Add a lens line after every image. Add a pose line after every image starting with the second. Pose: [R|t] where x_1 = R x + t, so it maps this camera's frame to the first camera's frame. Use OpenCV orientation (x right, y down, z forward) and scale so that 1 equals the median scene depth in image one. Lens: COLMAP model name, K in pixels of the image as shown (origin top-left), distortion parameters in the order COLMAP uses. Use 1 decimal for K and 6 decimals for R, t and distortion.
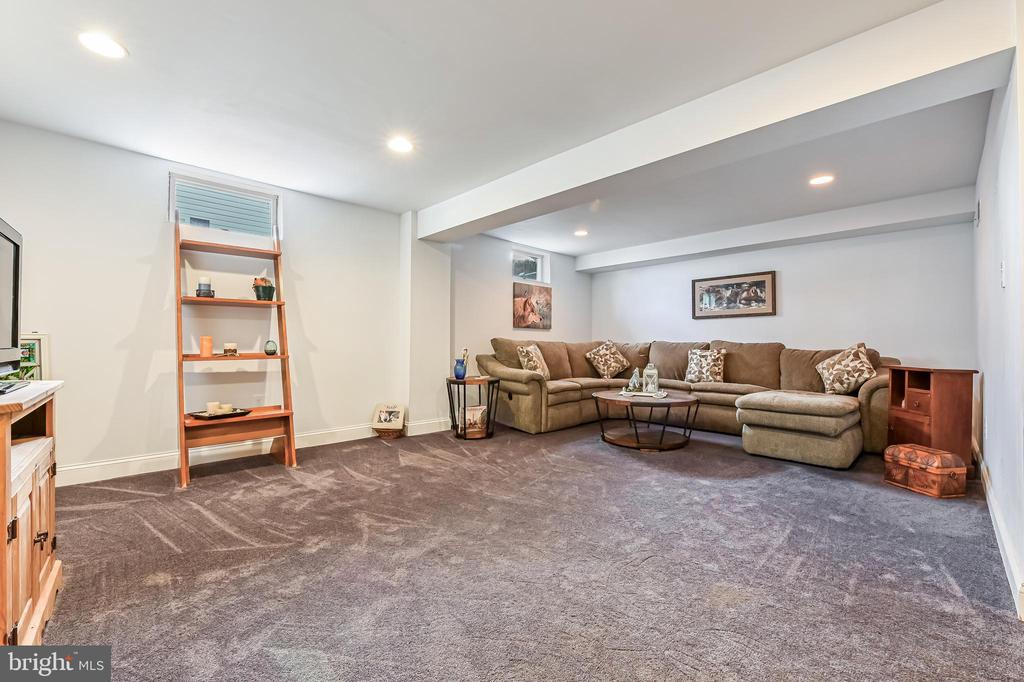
lens RADIAL K [[424.2, 0, 512.0], [0, 424.2, 341.0], [0, 0, 1]] dist [-0.001141, -0.000118]
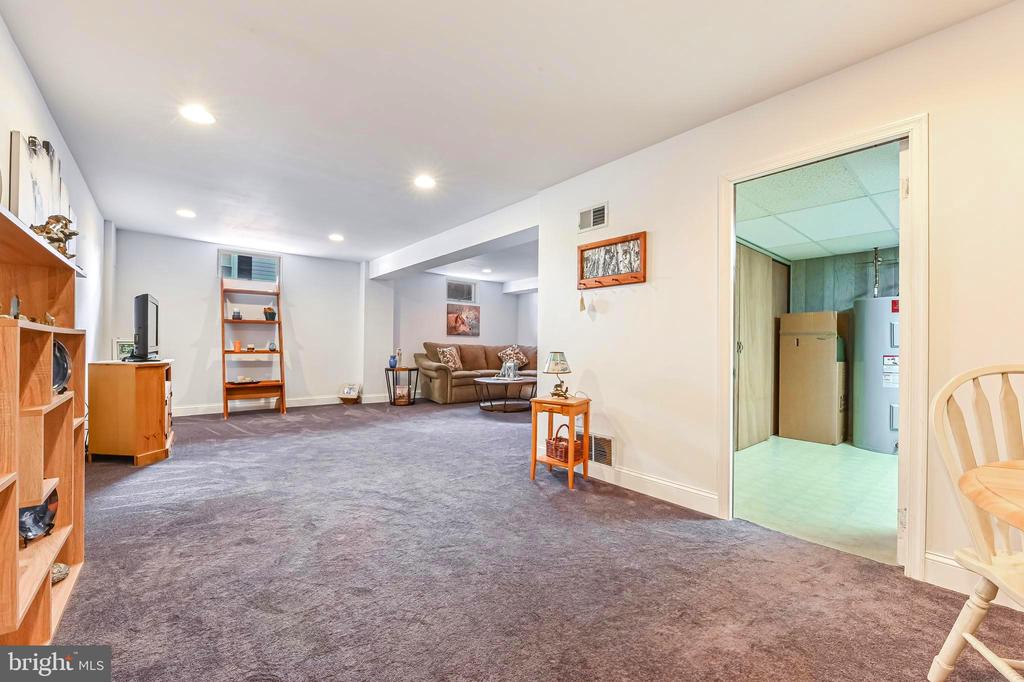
lens RADIAL K [[401.0, 0, 508.8], [0, 401.0, 349.1], [0, 0, 1]] dist [0.000189, 0.000044]
pose [[0.997115, 0.008457, -0.075437, 0.402834], [-0.007332, 0.999858, 0.015179, -0.006850], [0.075555, -0.014582, 0.997035, -0.445568]]
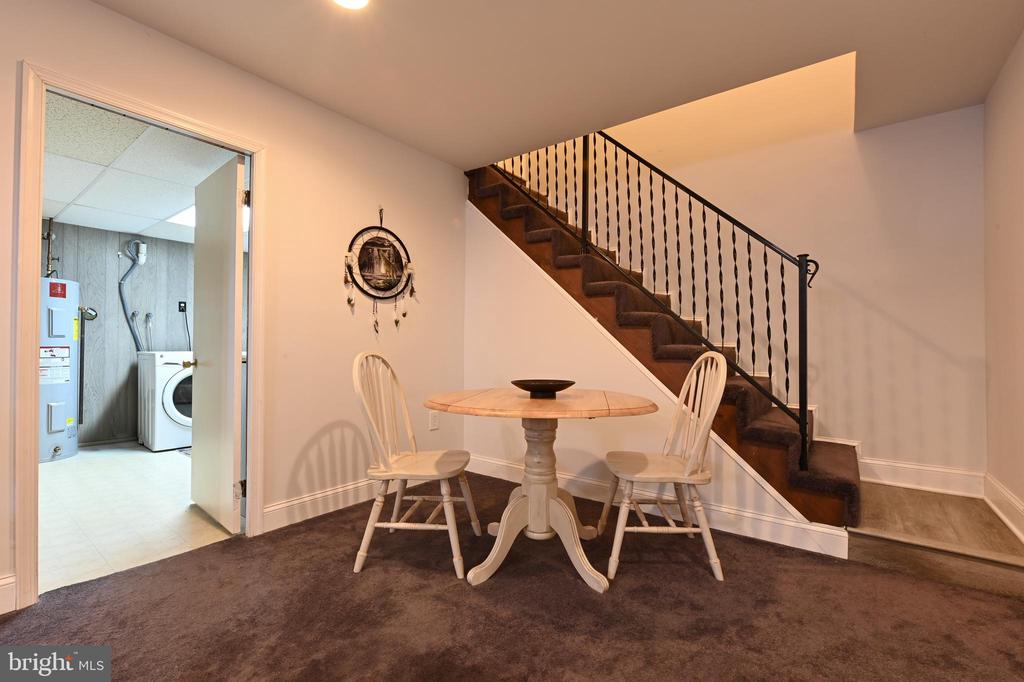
lens RADIAL K [[454.7, 0, 513.3], [0, 454.7, 346.7], [0, 0, 1]] dist [-0.003053, -0.000444]
pose [[-0.146517, 0.001041, 0.989208, 0.216629], [-0.018747, 0.999817, -0.003829, 0.001358], [-0.989031, -0.019106, -0.146471, -0.241418]]
